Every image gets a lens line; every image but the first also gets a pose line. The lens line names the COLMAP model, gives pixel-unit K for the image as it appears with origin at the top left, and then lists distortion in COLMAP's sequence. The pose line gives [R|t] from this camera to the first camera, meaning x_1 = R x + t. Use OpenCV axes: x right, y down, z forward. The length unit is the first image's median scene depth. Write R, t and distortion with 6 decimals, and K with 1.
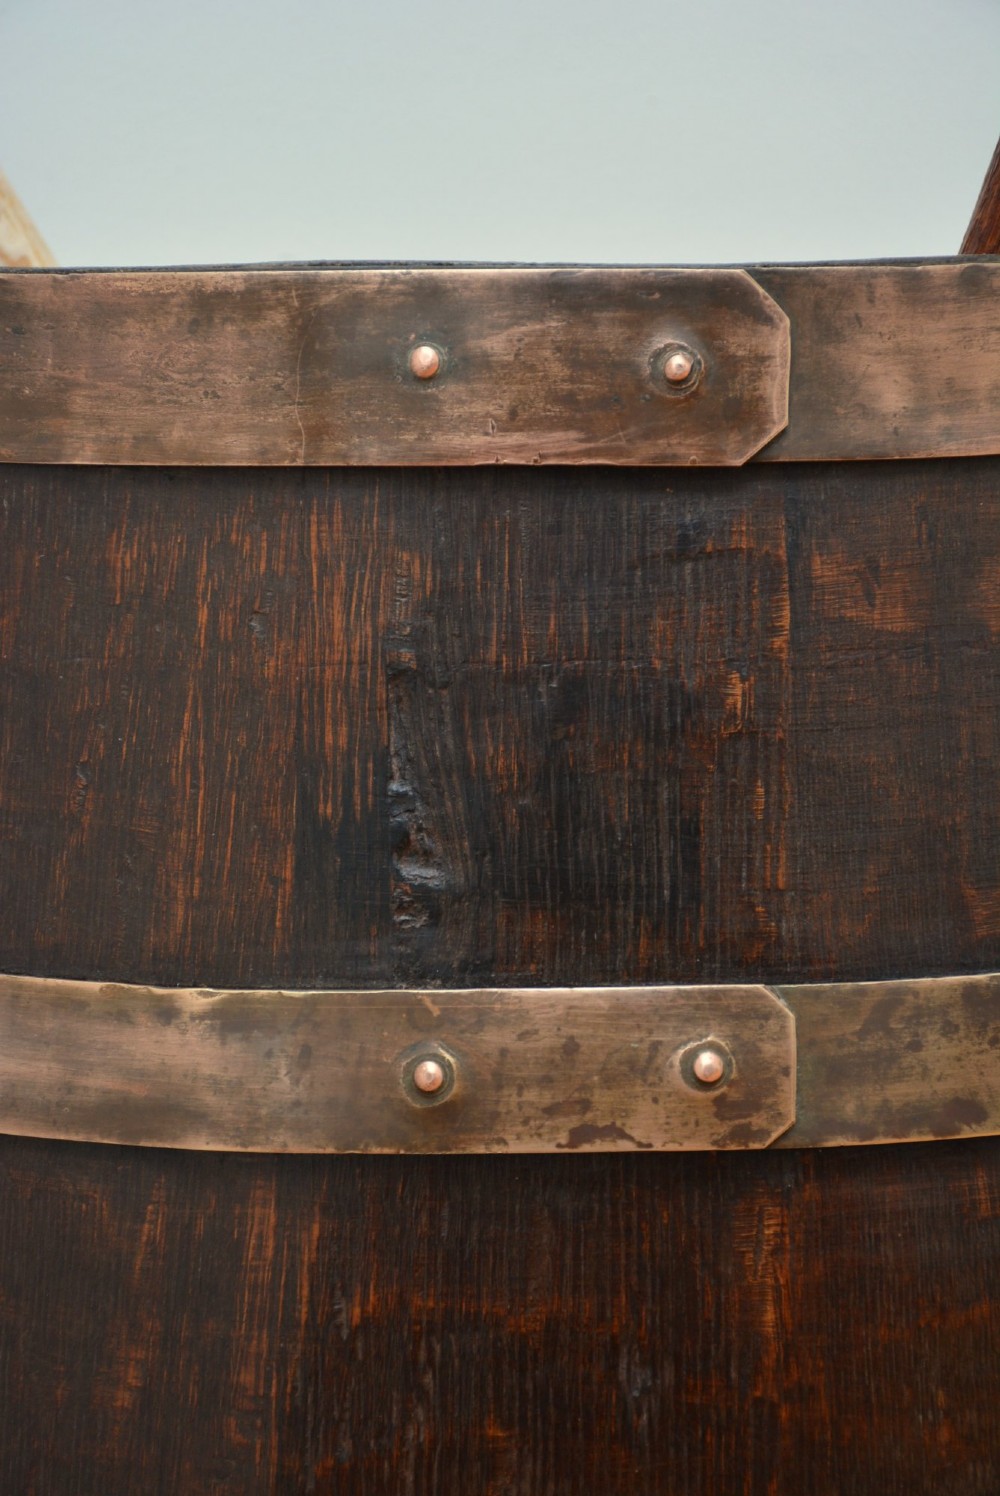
lens RADIAL K [[3823.1, 0, 500.0], [0, 3823.1, 748.0], [0, 0, 1]] dist [0.504434, 0.699904]
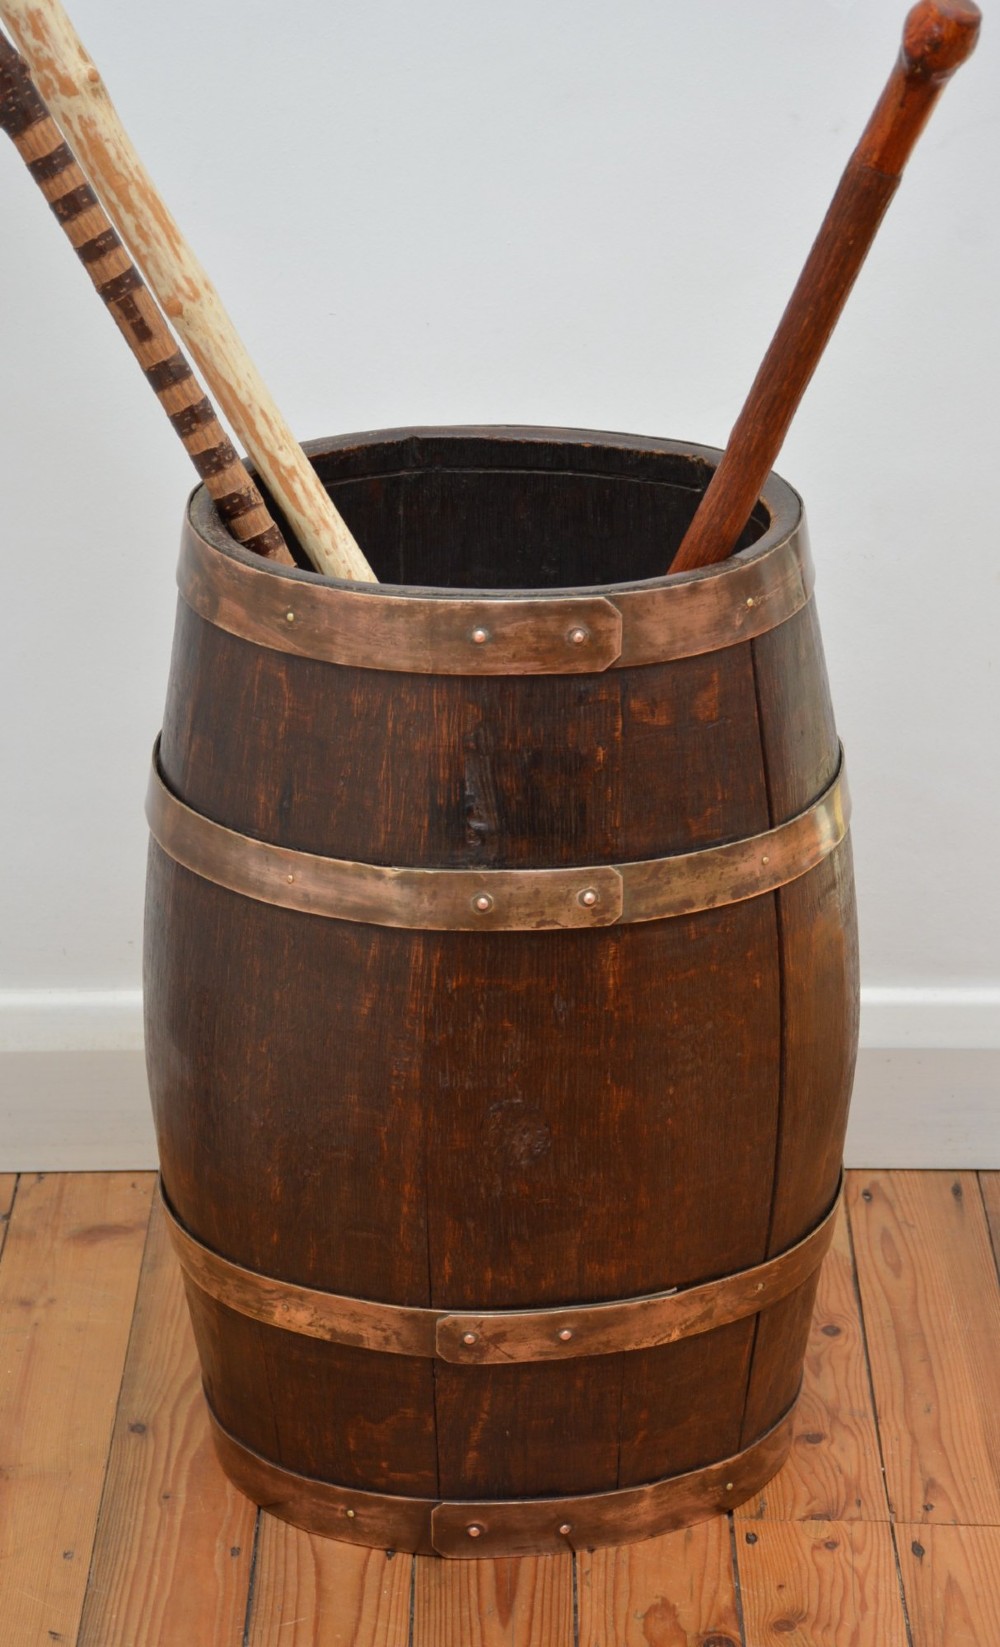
lens RADIAL K [[4002.5, 0, 500.0], [0, 4002.5, 823.5], [0, 0, 1]] dist [0.458142, 0.203575]
pose [[0.998612, -0.018458, 0.049328, -0.138082], [0.002547, 0.952409, 0.304812, -0.785488], [-0.052607, -0.304263, 0.951134, -1.551581]]
